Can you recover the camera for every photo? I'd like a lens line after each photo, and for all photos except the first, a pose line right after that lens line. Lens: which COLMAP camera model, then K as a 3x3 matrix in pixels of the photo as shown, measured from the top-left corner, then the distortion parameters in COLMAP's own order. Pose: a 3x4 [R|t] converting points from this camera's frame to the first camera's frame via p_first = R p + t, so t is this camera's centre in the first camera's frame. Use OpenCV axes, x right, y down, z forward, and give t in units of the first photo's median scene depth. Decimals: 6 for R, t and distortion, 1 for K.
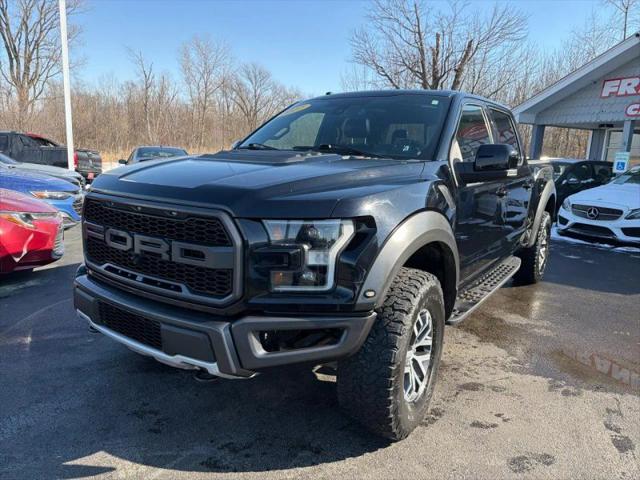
lens RADIAL K [[451.2, 0, 327.5], [0, 451.2, 239.0], [0, 0, 1]] dist [0.032651, -0.042931]
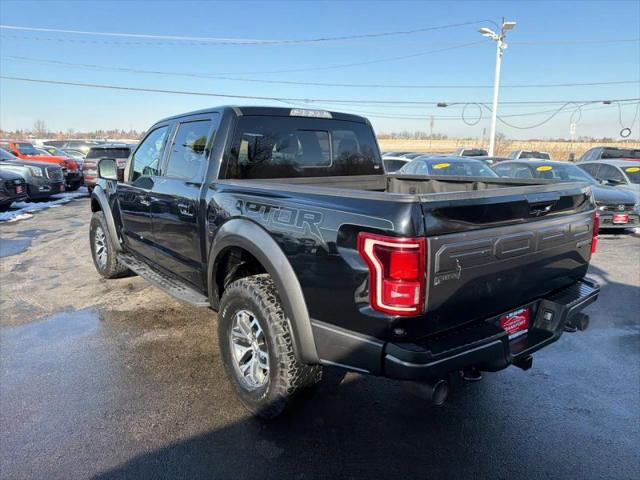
lens RADIAL K [[451.2, 0, 316.8], [0, 451.2, 239.0], [0, 0, 1]] dist [0.032651, -0.042931]
pose [[-0.314618, 0.145763, -0.937960, 1.354950], [-0.196914, 0.956621, 0.214713, -0.338918], [0.928569, 0.252250, -0.272267, 1.746947]]
